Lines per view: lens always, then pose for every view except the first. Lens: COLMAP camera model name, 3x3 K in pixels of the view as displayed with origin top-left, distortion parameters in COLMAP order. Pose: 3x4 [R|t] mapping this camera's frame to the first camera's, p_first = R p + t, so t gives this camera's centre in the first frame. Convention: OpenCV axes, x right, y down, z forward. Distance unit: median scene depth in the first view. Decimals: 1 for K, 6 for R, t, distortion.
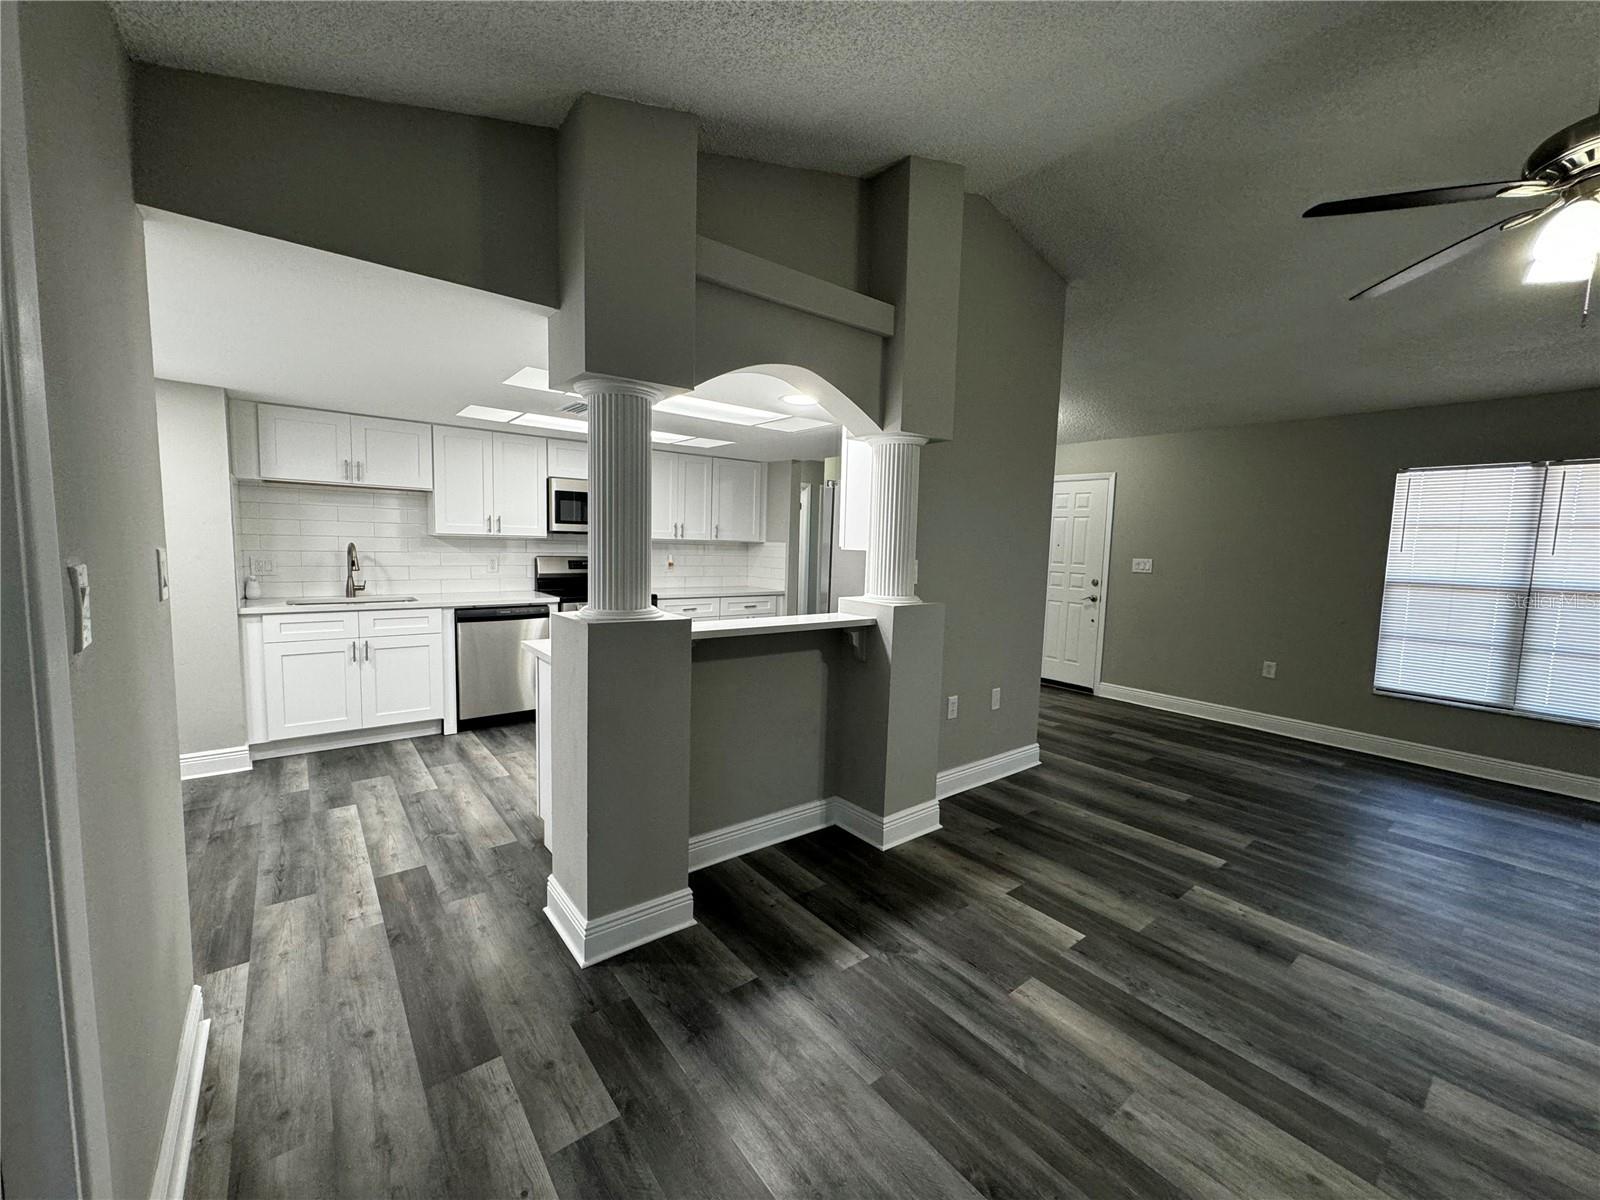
lens RADIAL K [[636.7, 0, 798.2], [0, 636.7, 599.9], [0, 0, 1]] dist [-0.002561, -0.000378]
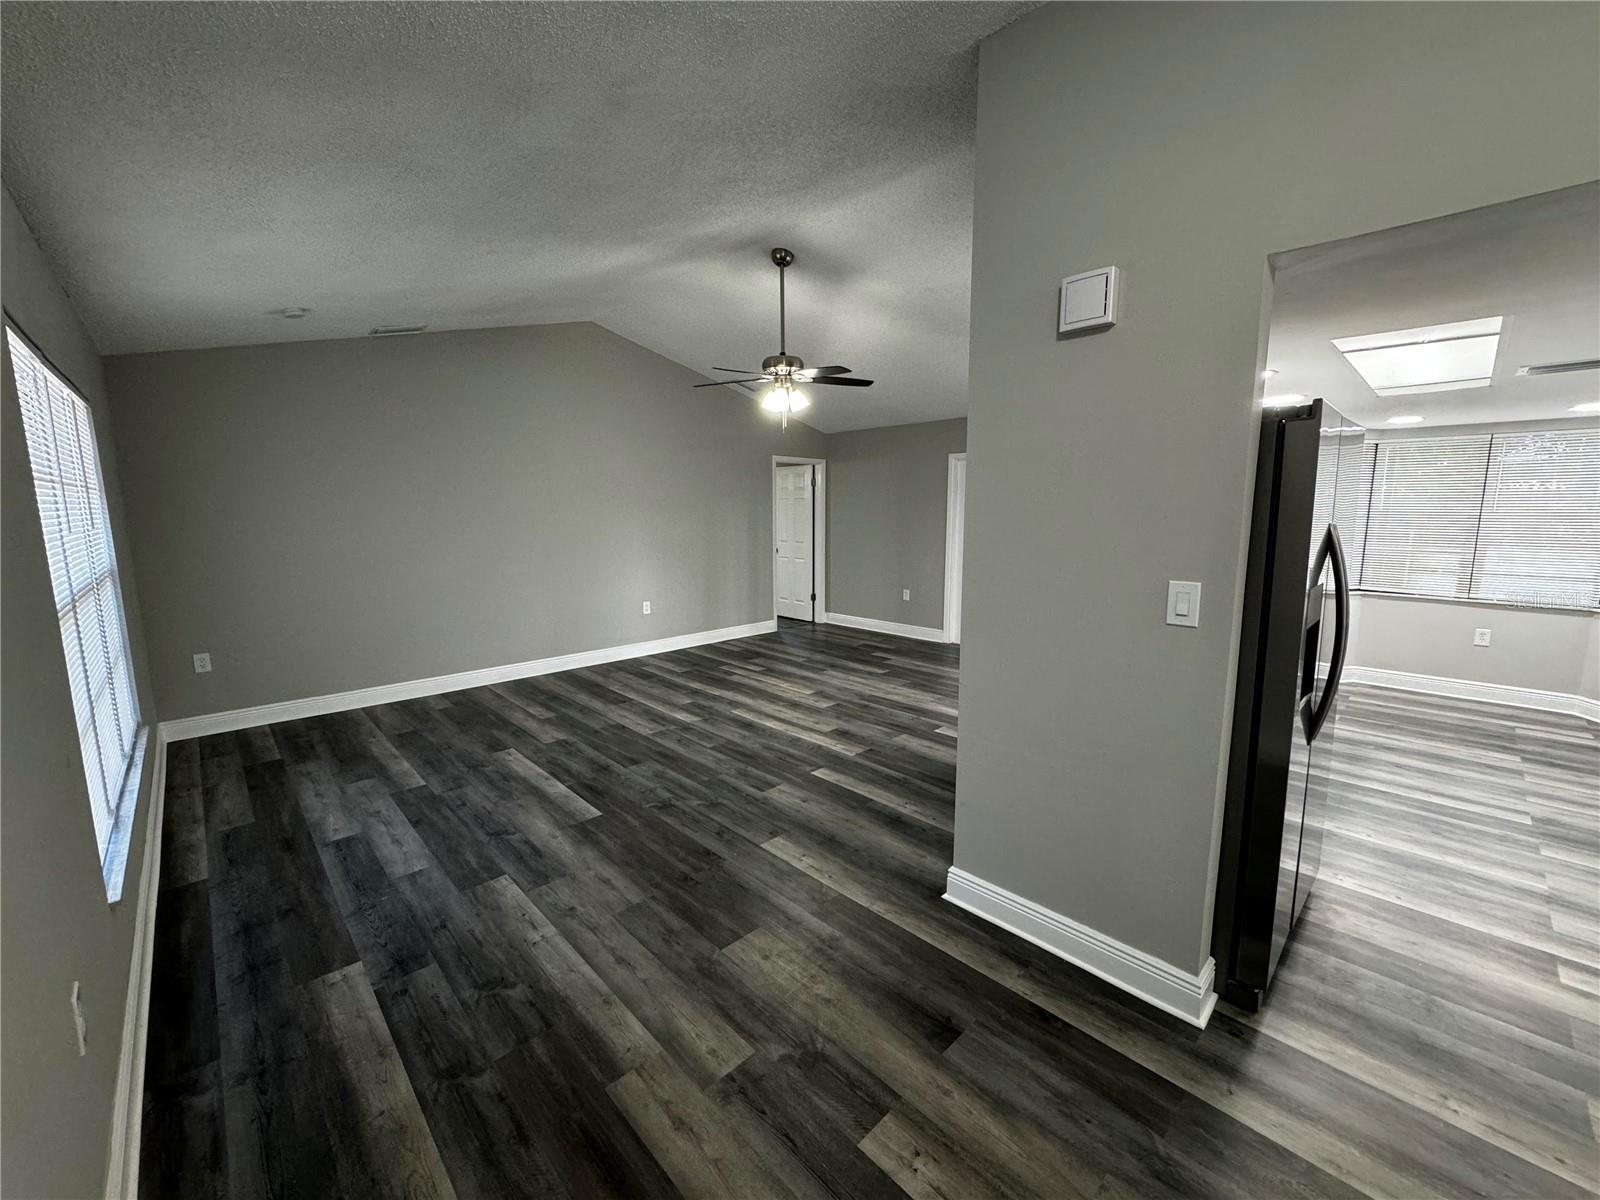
lens RADIAL K [[636.7, 0, 798.2], [0, 636.7, 599.9], [0, 0, 1]] dist [-0.002561, -0.000378]
pose [[-0.995318, -0.010963, -0.096032, 0.796058], [-0.033225, 0.971809, 0.233418, -0.209849], [0.090766, 0.235516, -0.967623, 2.067309]]
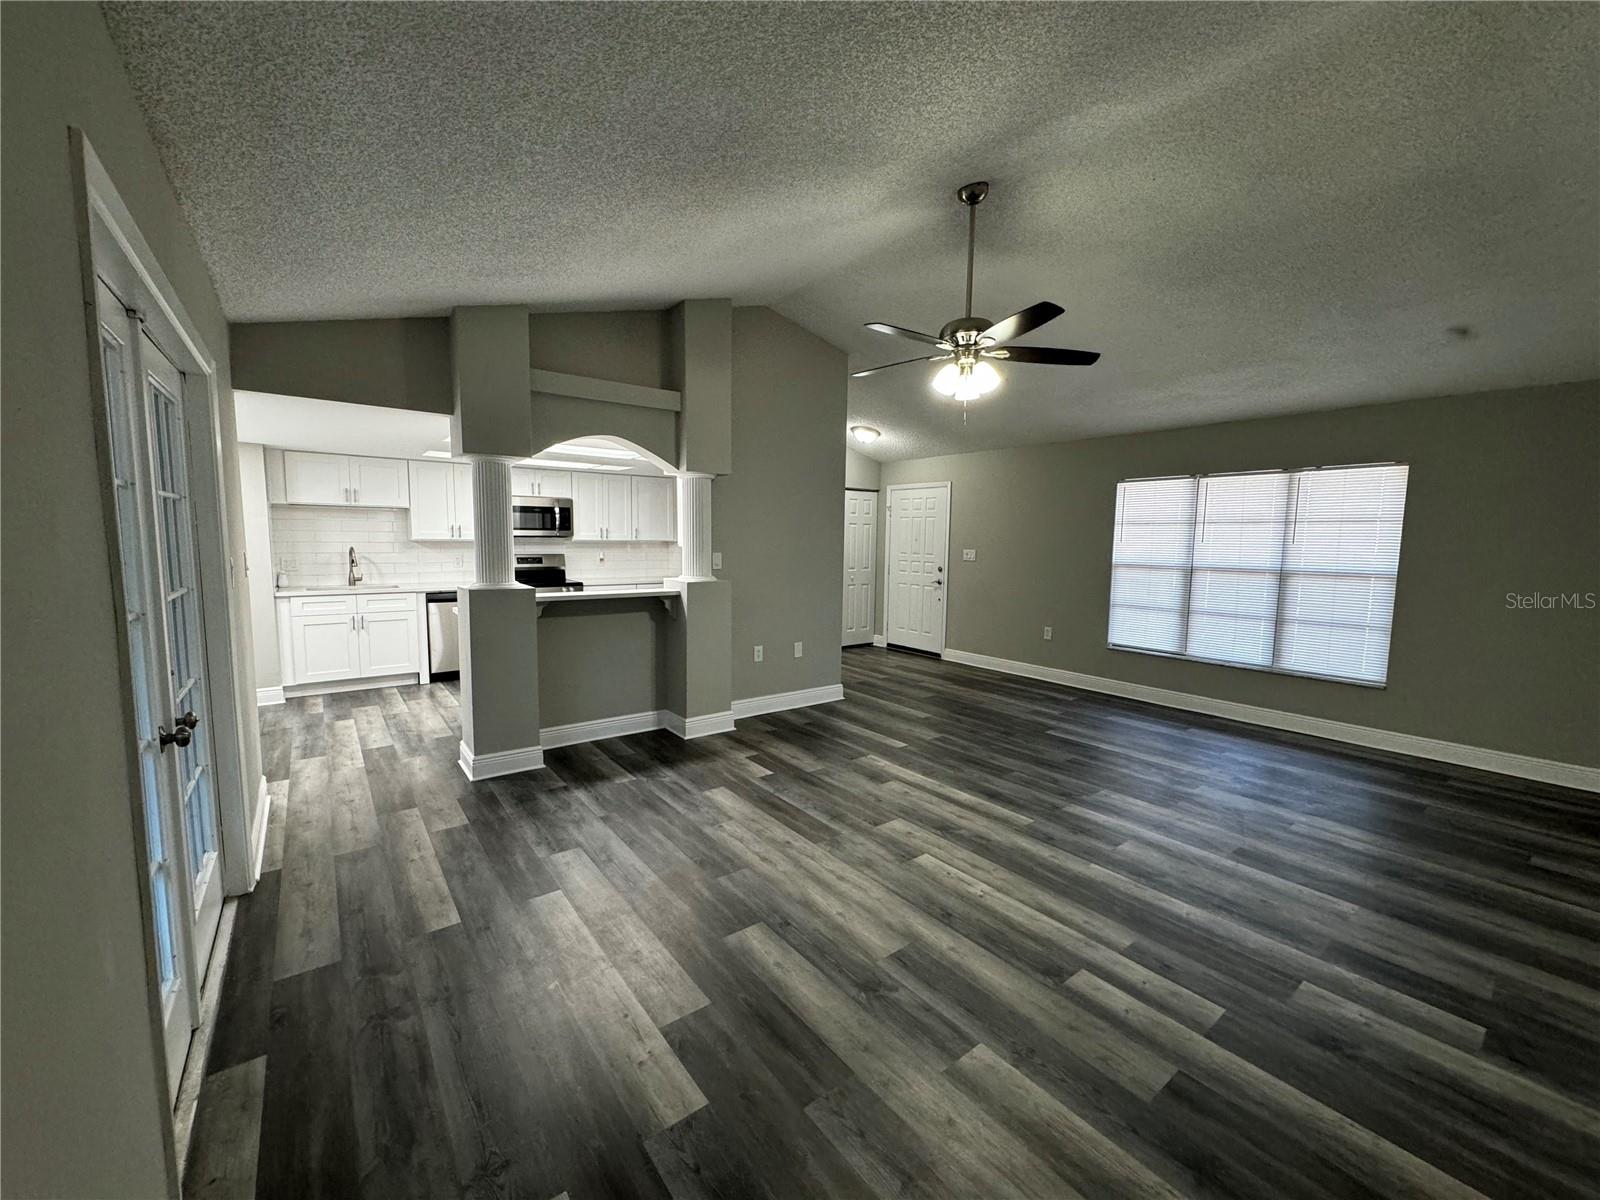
lens RADIAL K [[636.7, 0, 798.2], [0, 636.7, 599.9], [0, 0, 1]] dist [-0.002561, -0.000378]
pose [[0.999715, -0.012953, -0.020054, 0.427715], [0.013066, 0.999900, 0.005469, 0.045425], [0.019981, -0.005729, 0.999784, -0.529737]]
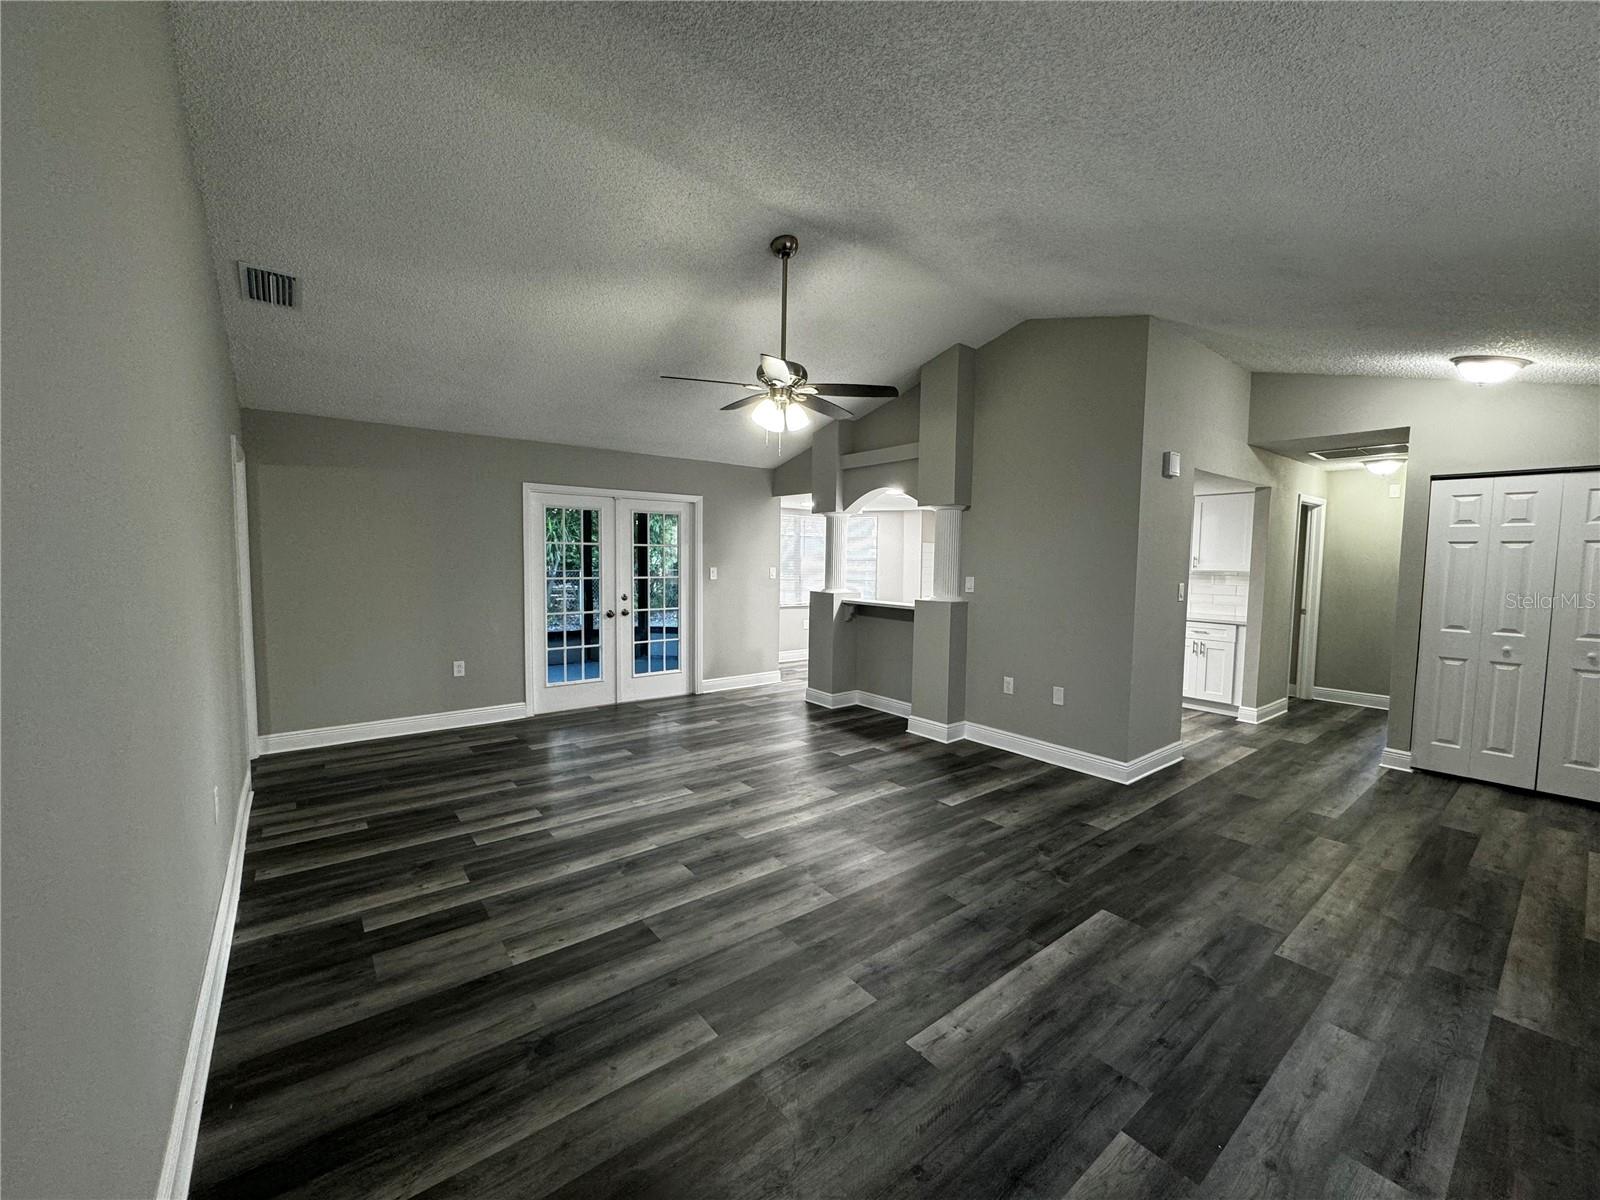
lens RADIAL K [[636.7, 0, 798.2], [0, 636.7, 599.9], [0, 0, 1]] dist [-0.002561, -0.000378]
pose [[-0.004085, 0.039732, -0.999202, 1.890137], [-0.105904, 0.993574, 0.039941, -0.024914], [0.994368, 0.105983, 0.000149, 0.622363]]
